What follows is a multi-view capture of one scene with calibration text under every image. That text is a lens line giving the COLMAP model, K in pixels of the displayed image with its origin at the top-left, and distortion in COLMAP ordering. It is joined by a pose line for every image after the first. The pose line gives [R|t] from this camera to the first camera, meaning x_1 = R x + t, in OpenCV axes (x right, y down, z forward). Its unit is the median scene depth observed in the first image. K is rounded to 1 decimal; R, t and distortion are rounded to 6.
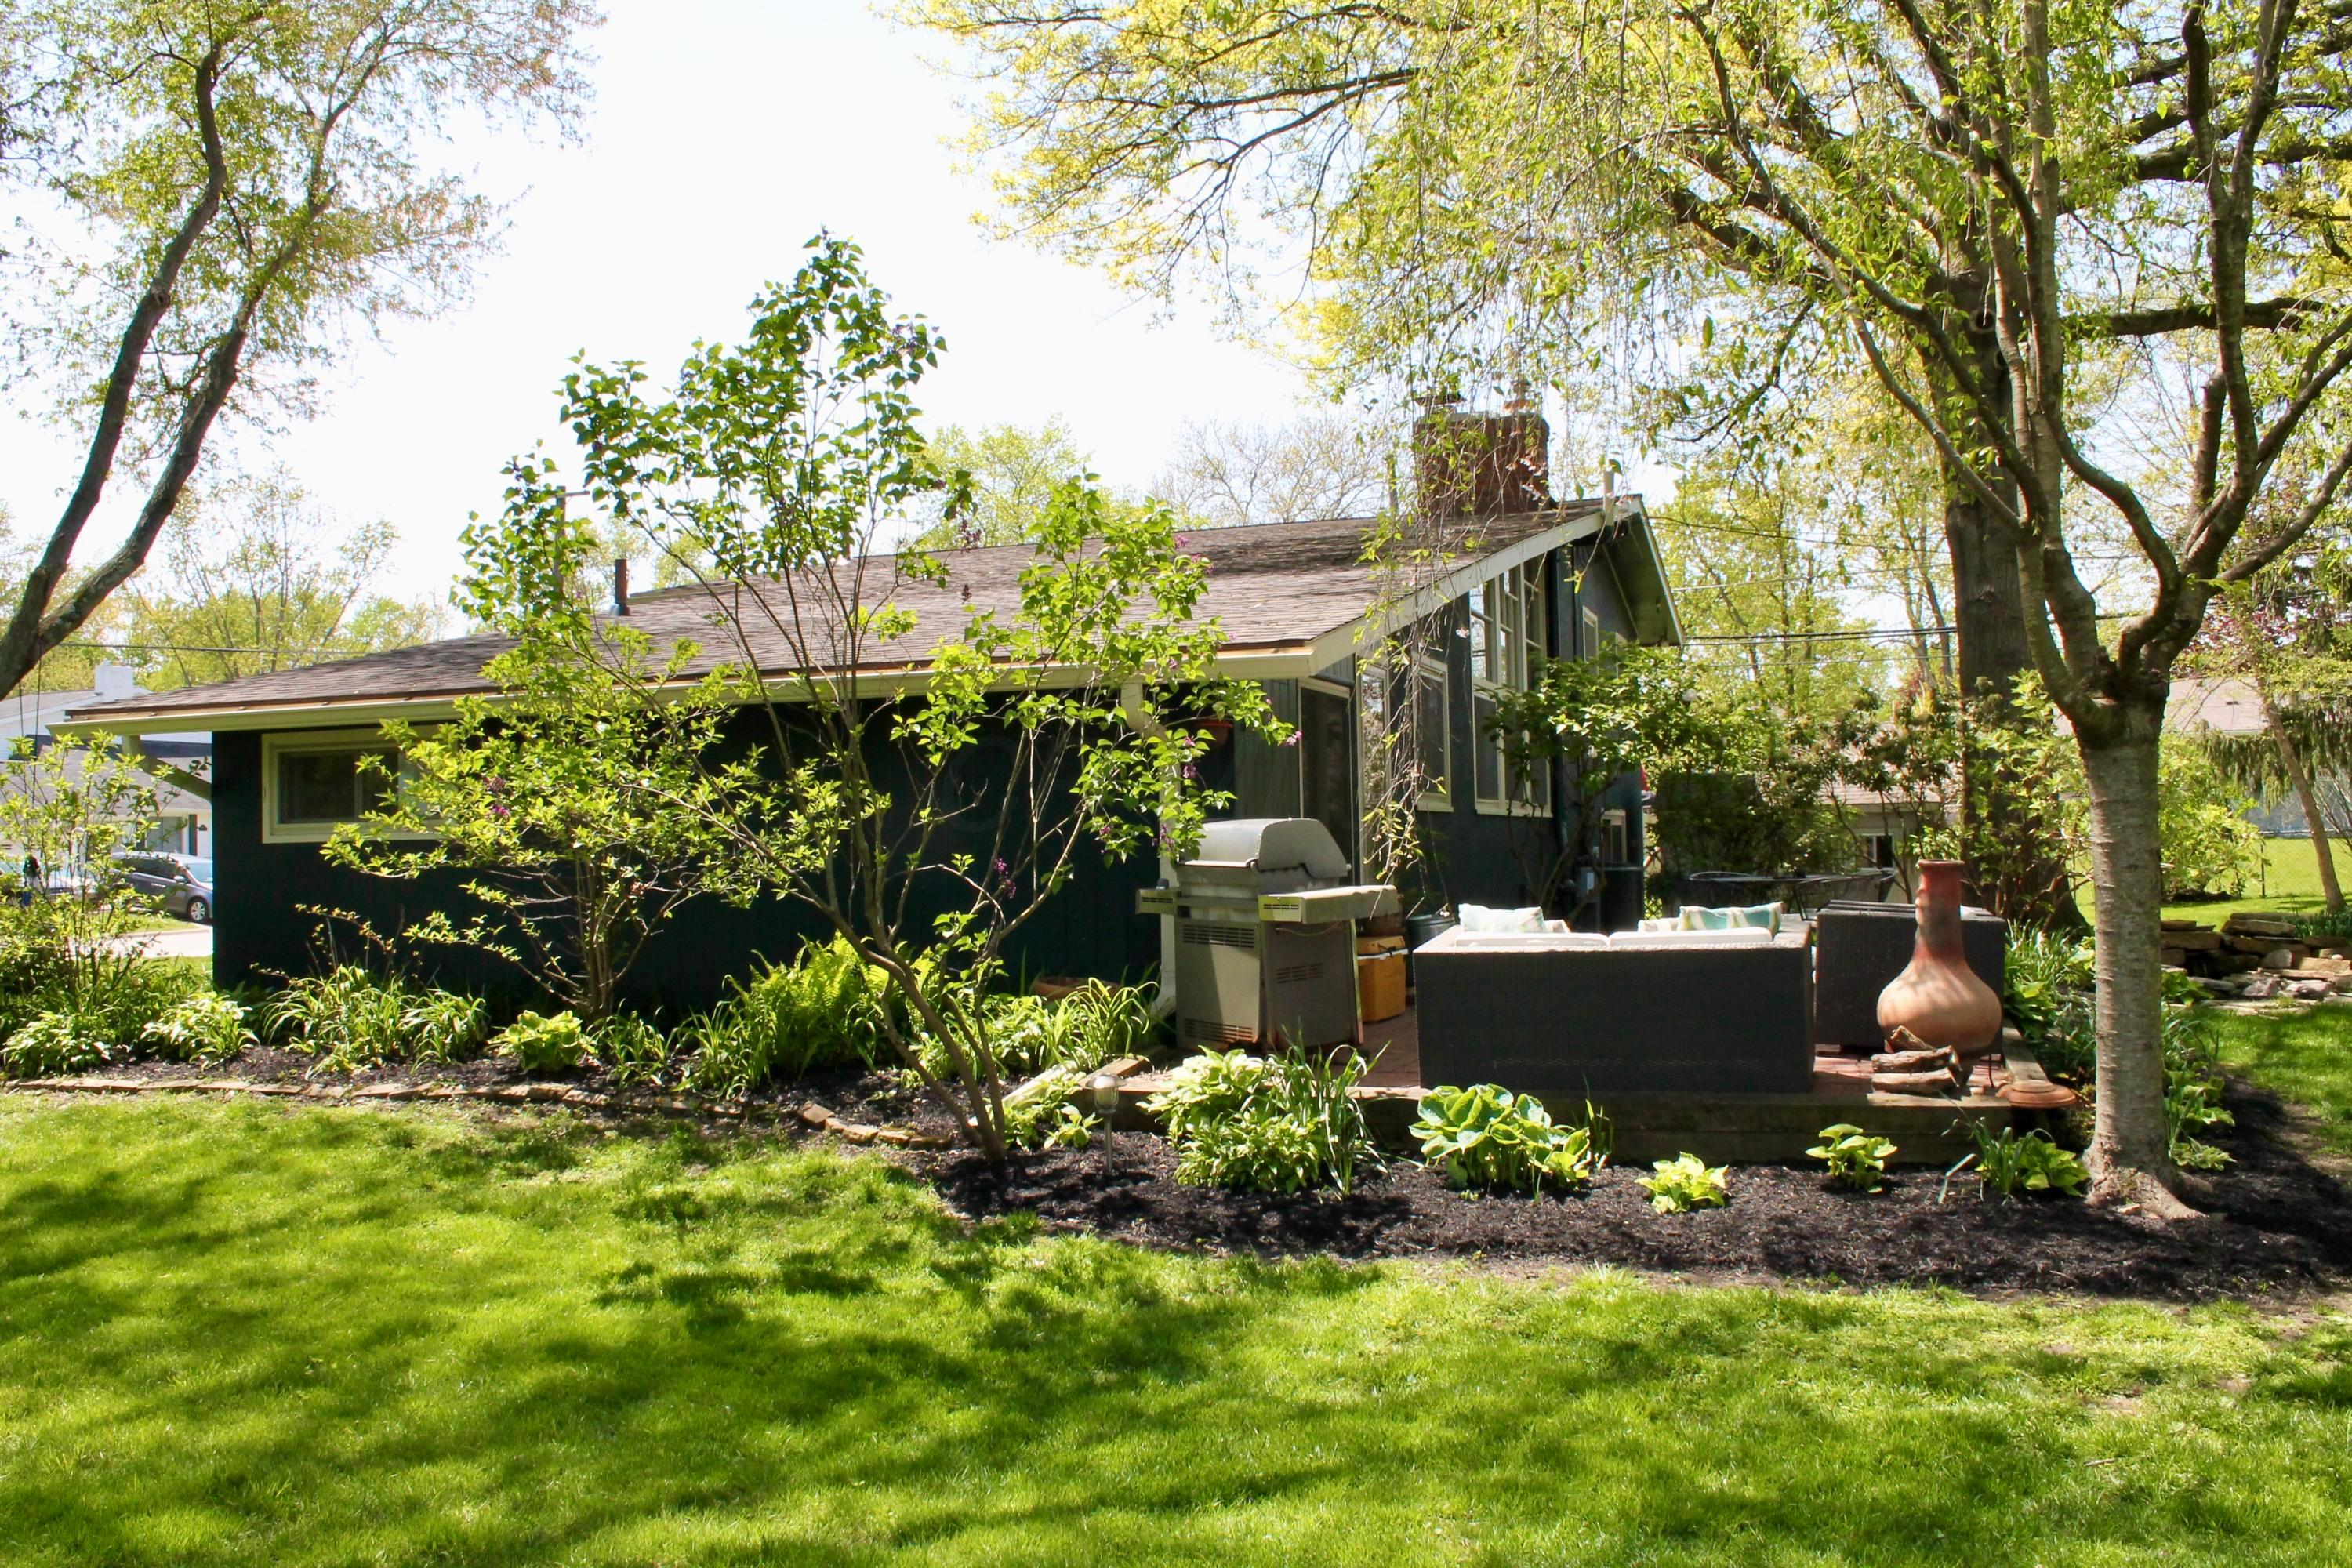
lens RADIAL K [[2032.2, 0, 1170.4], [0, 2032.2, 779.3], [0, 0, 1]] dist [-0.156671, 0.138823]
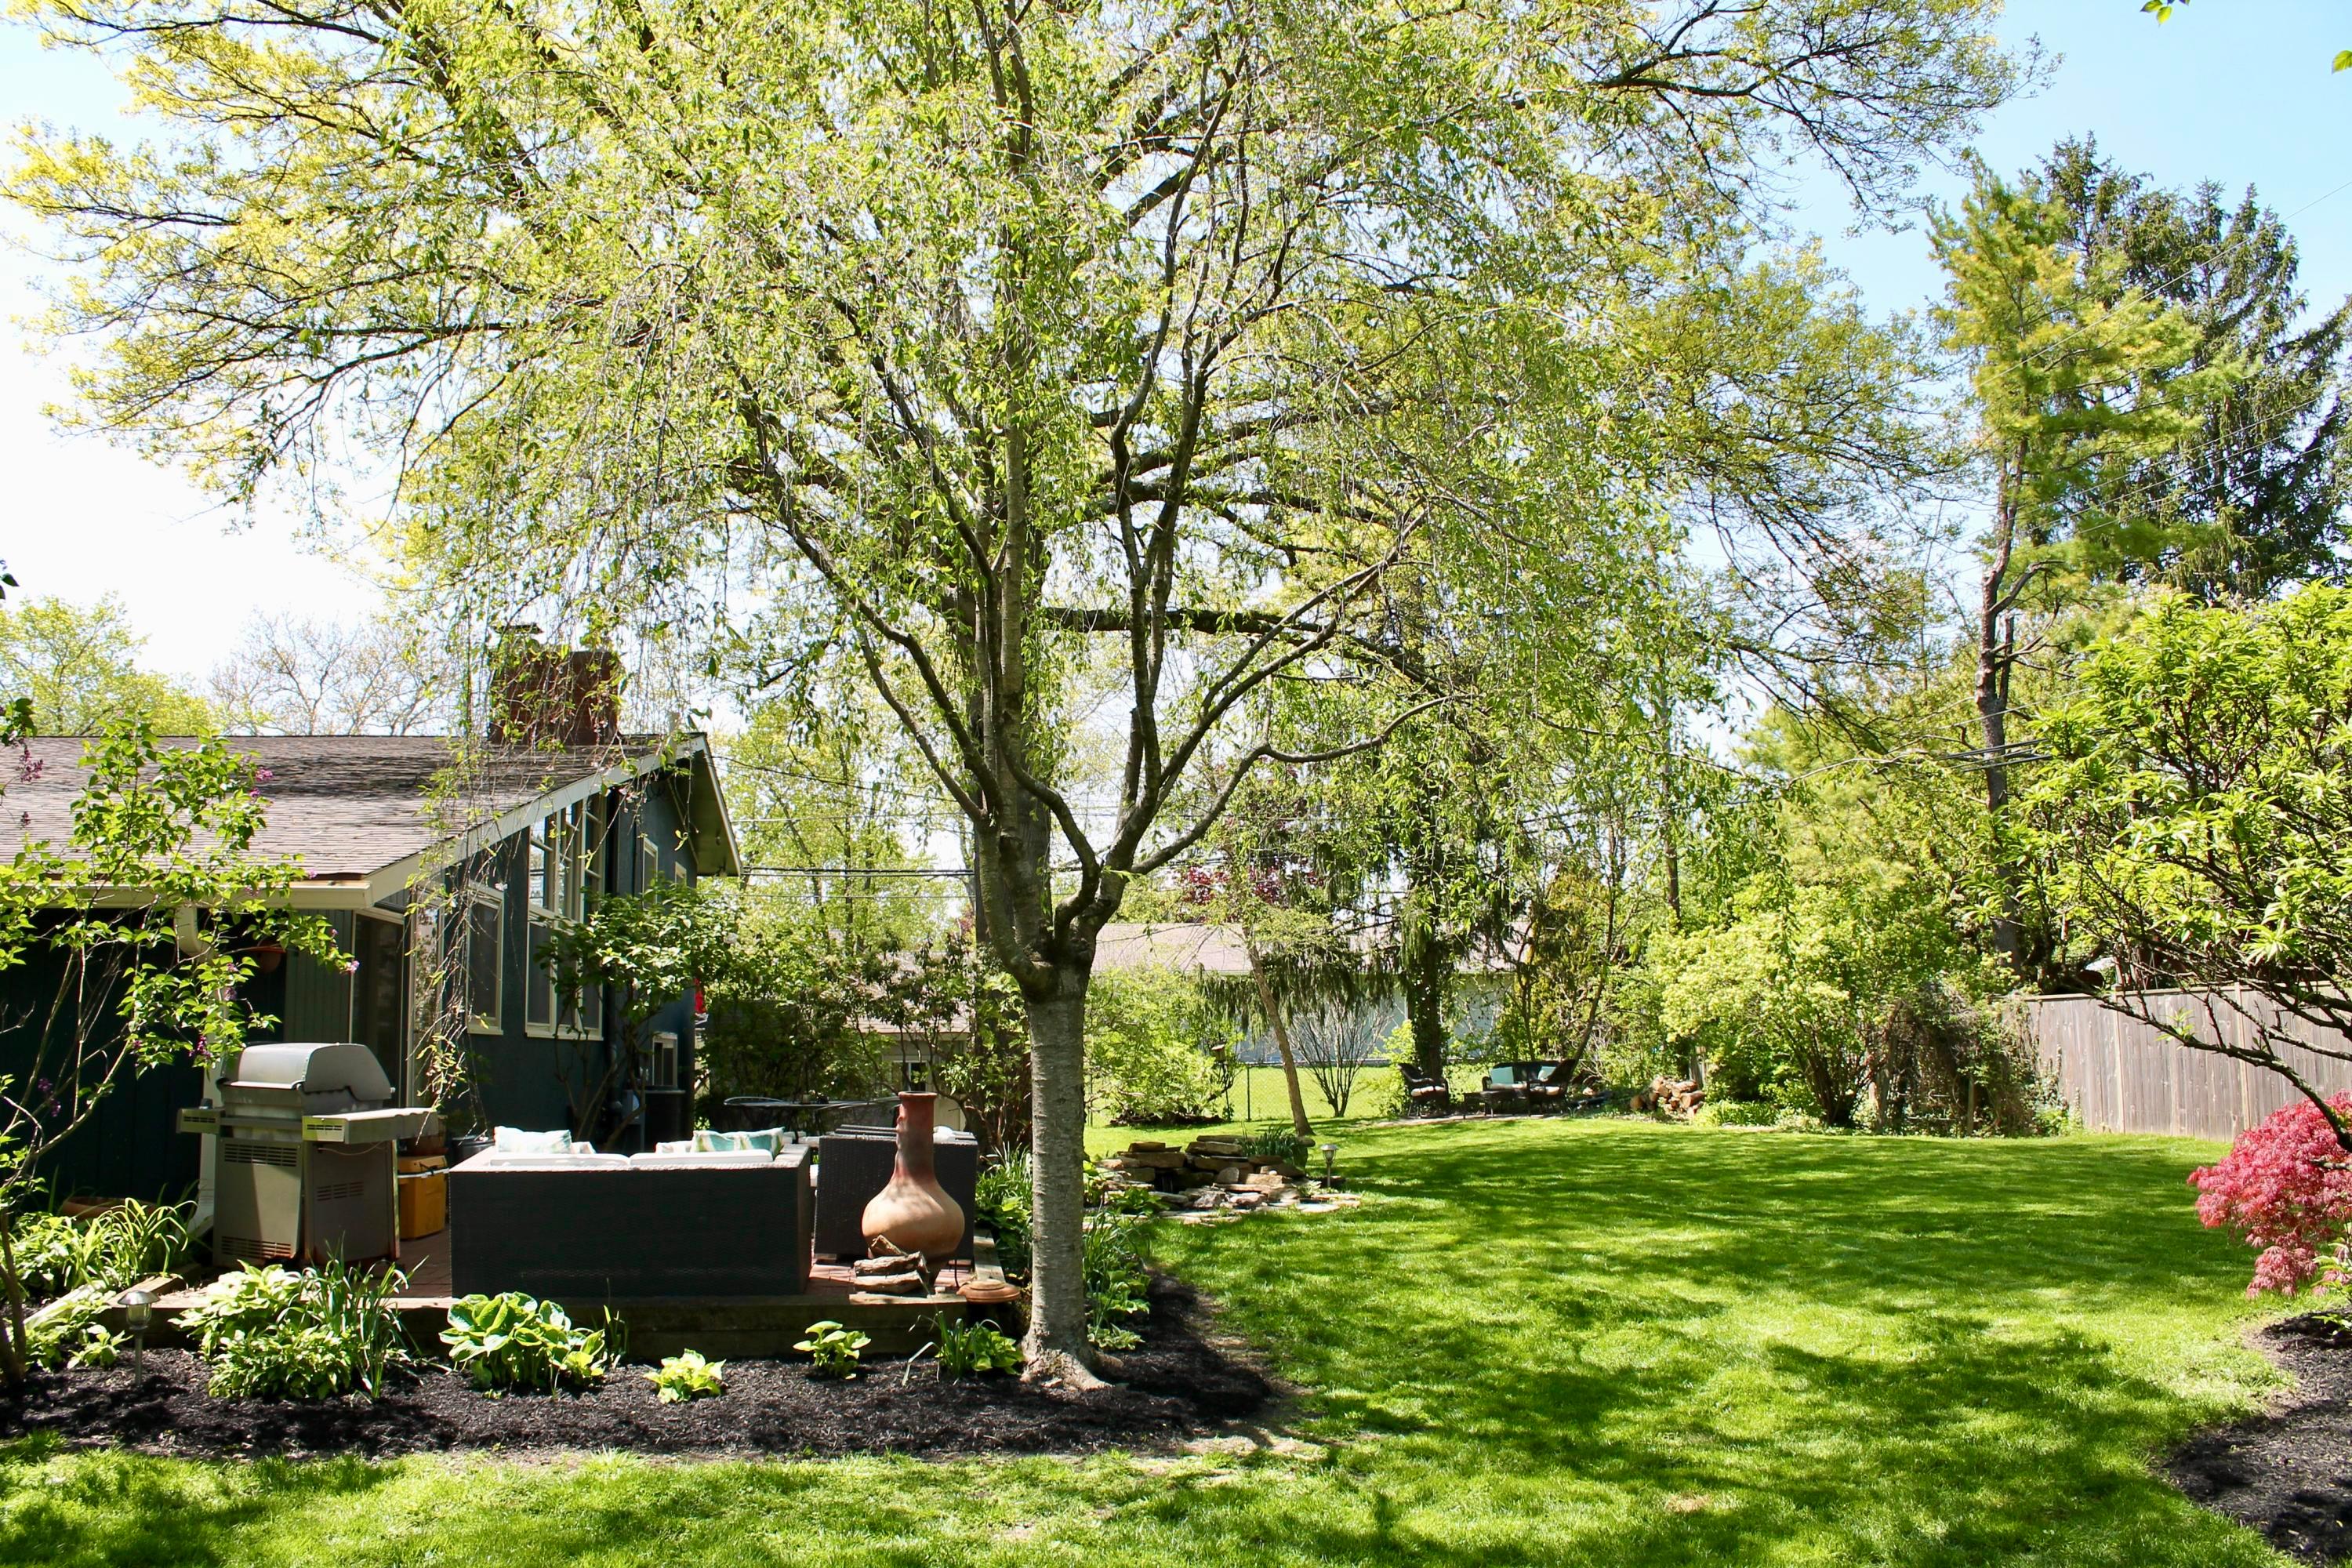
lens RADIAL K [[2032.2, 0, 1139.4], [0, 2032.2, 770.7], [0, 0, 1]] dist [-0.156671, 0.138823]
pose [[0.905698, 0.066272, 0.418712, -0.004940], [-0.019082, 0.993077, -0.115905, -0.010087], [-0.423495, 0.096986, 0.900692, -0.121719]]
